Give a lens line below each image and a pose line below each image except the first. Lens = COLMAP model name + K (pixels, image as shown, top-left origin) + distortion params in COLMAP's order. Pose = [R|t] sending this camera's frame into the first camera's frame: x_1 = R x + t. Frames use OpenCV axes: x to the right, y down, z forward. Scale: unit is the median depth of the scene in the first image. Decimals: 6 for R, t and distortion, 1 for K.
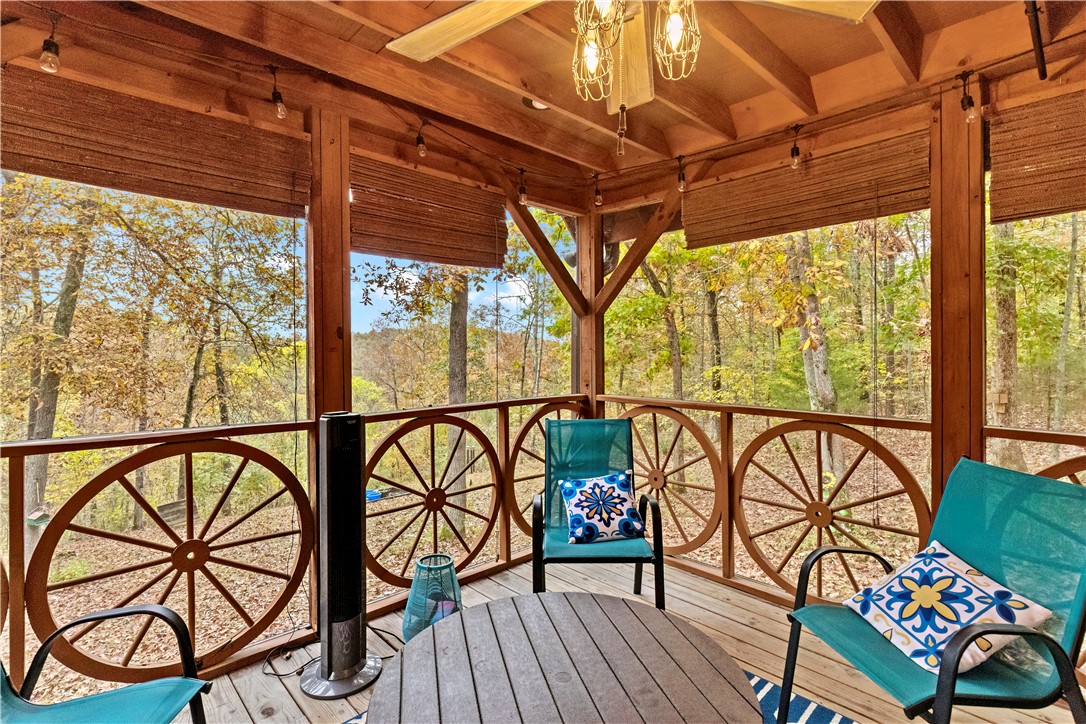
lens RADIAL K [[504.0, 0, 550.0], [0, 504.0, 379.4], [0, 0, 1]] dist [0.002998, 0.000771]
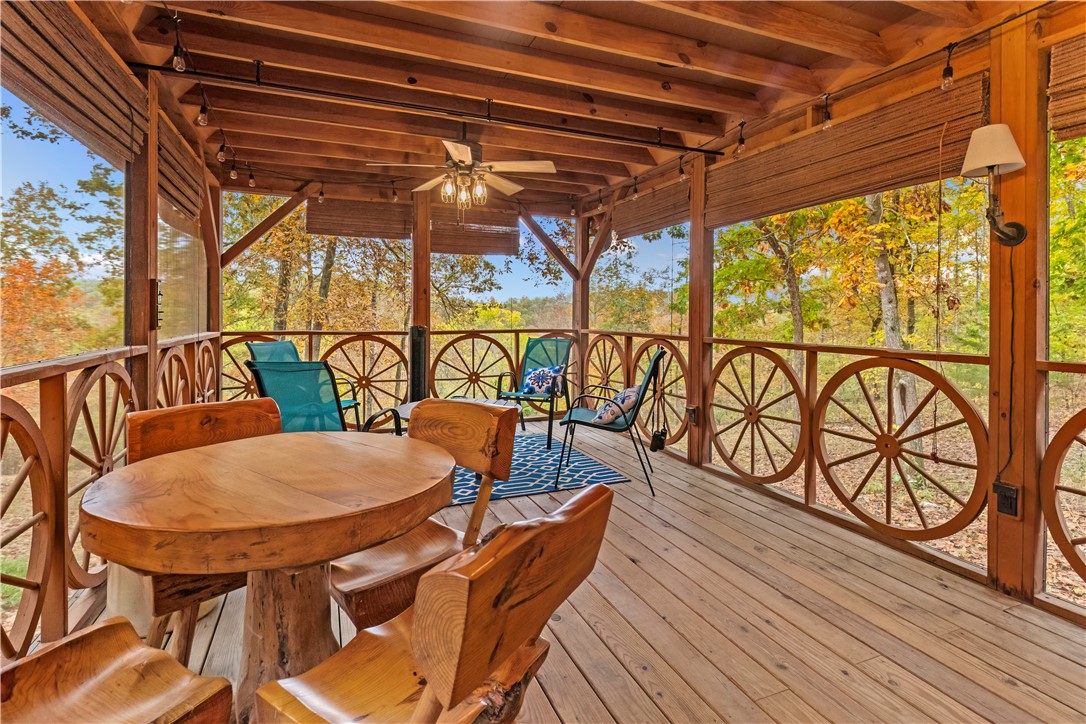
lens RADIAL K [[530.9, 0, 548.0], [0, 530.9, 324.3], [0, 0, 1]] dist [0.001402, 0.000115]
pose [[0.934041, -0.013529, -0.356909, 0.266985], [0.009693, 0.999874, -0.012536, 0.018594], [0.357034, 0.008250, 0.934055, -0.289404]]
